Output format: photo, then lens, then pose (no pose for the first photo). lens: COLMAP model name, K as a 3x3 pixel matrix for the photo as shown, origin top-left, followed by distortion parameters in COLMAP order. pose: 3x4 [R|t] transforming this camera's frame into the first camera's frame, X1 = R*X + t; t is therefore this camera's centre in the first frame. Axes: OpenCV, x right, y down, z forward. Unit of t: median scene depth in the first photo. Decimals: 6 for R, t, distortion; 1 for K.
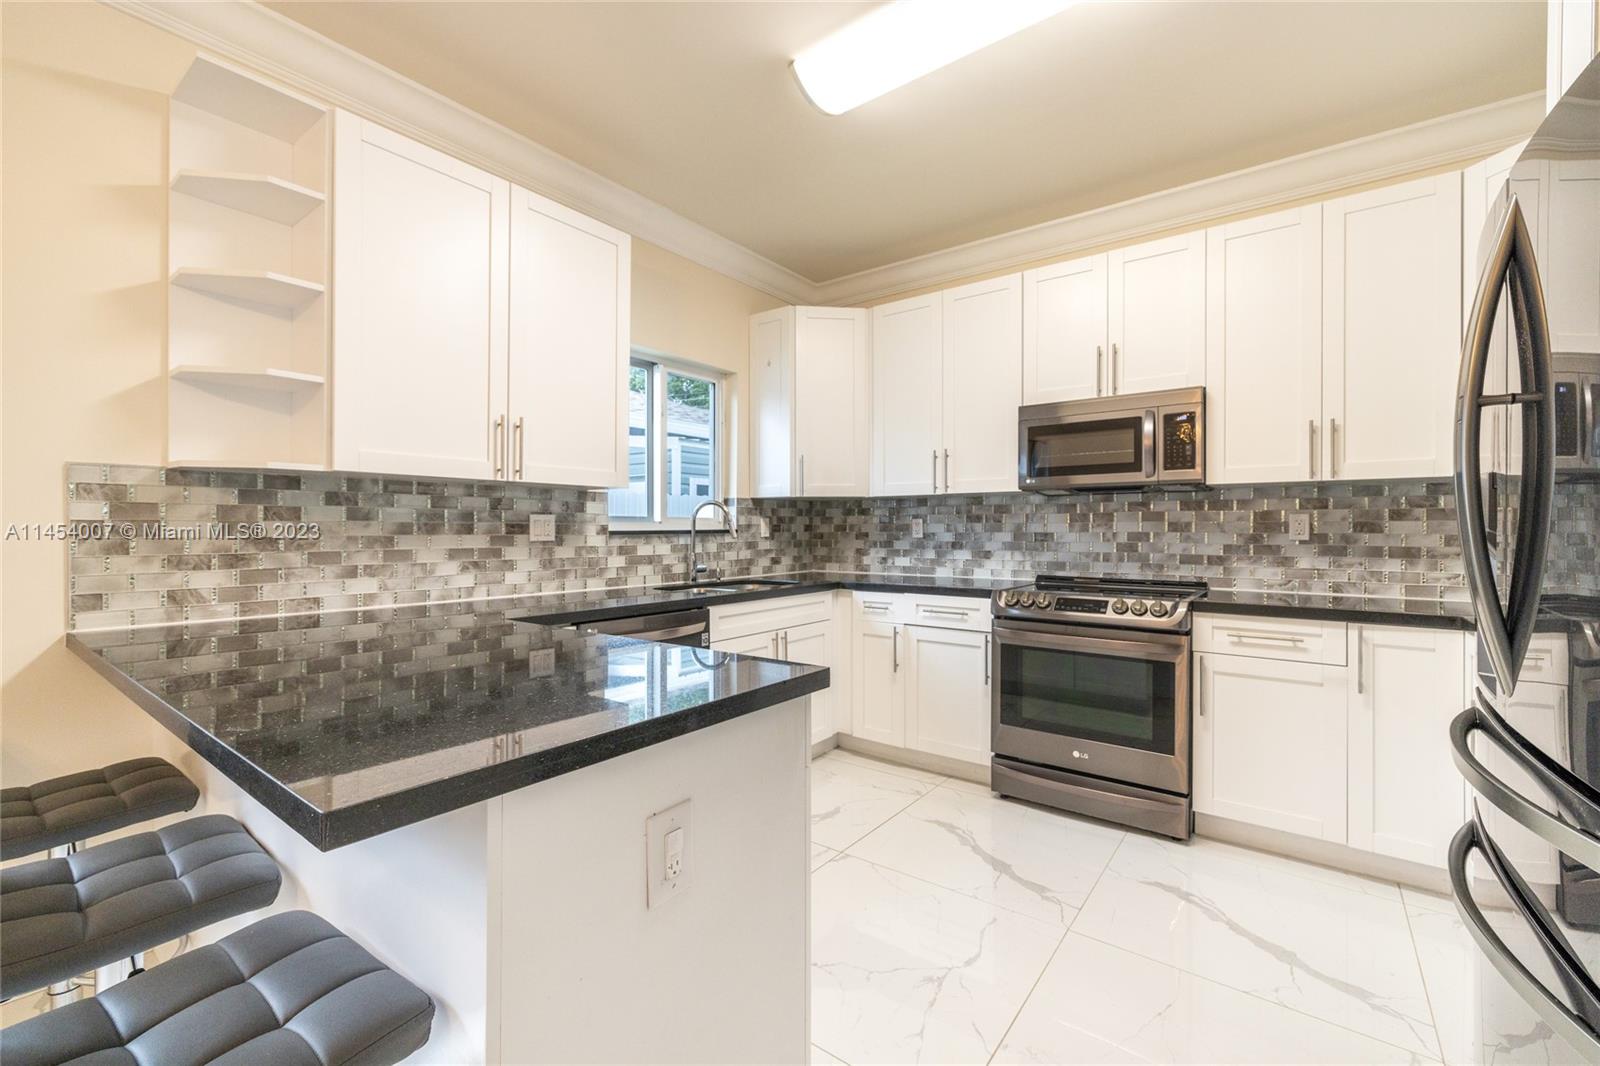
lens RADIAL K [[669.8, 0, 800.1], [0, 669.8, 526.8], [0, 0, 1]] dist [0.000467, 0.000507]
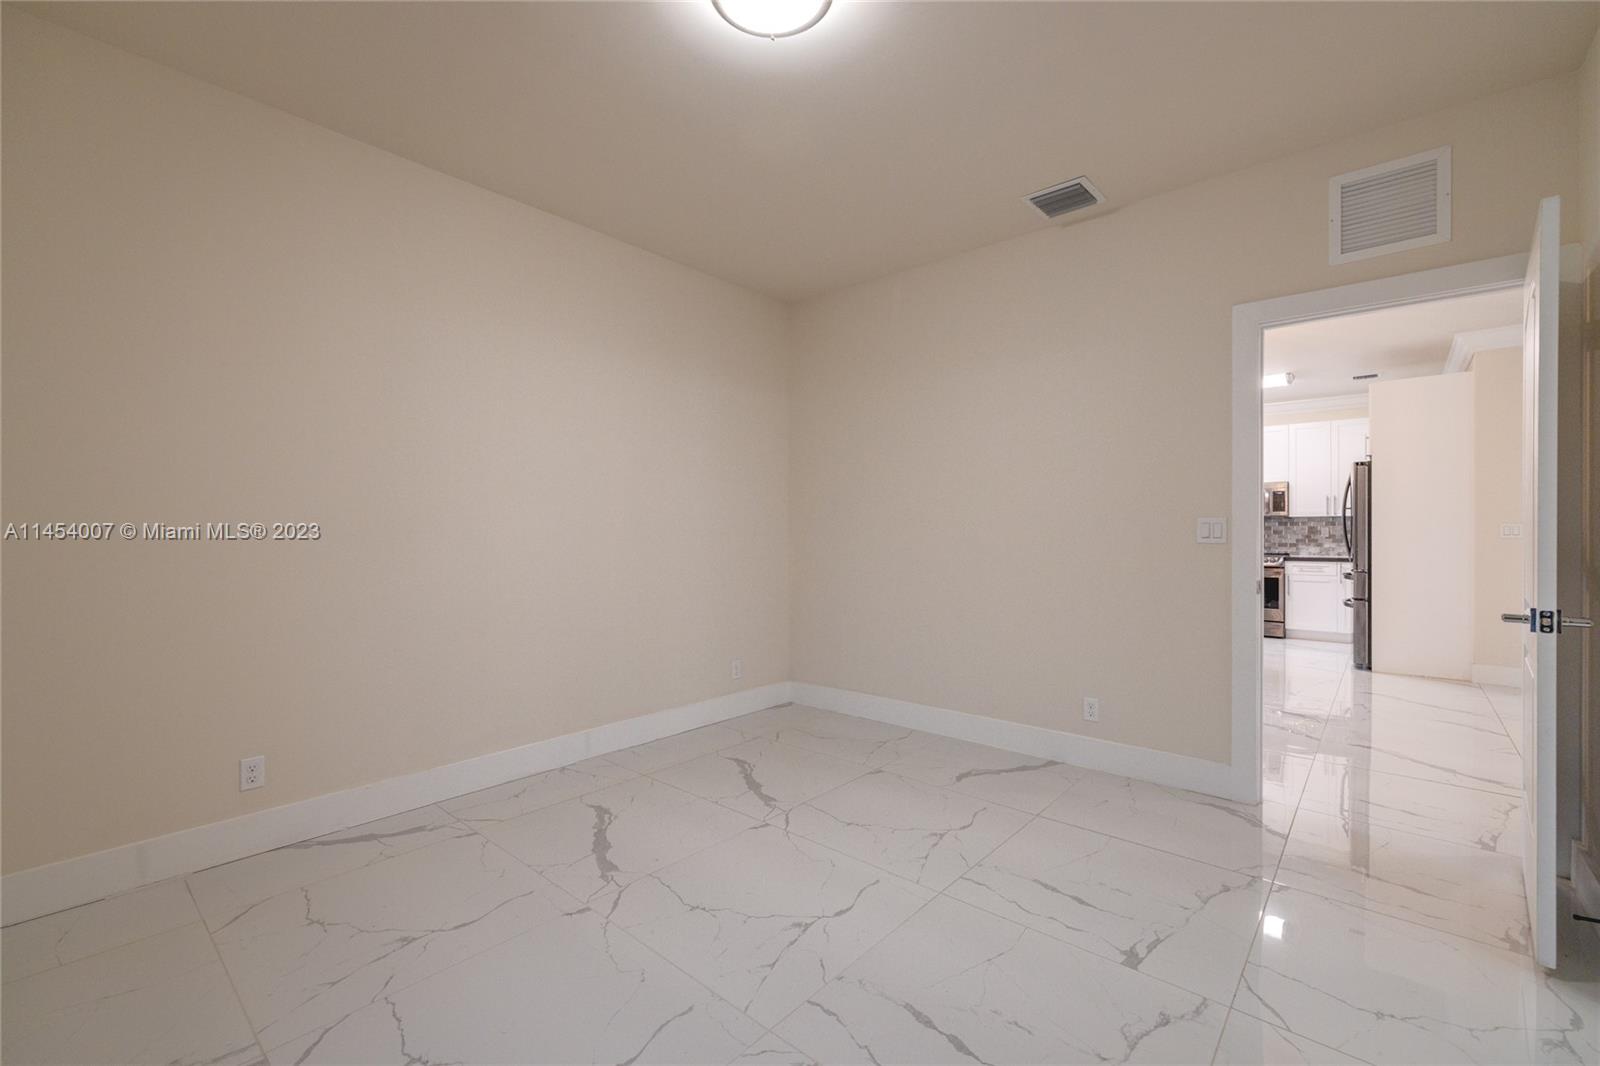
lens RADIAL K [[669.8, 0, 800.1], [0, 669.8, 526.8], [0, 0, 1]] dist [0.000467, 0.000507]
pose [[0.997167, -0.002255, -0.075183, -1.185966], [0.001650, 0.999966, -0.008100, -0.003067], [0.075199, 0.007953, 0.997137, -1.889880]]
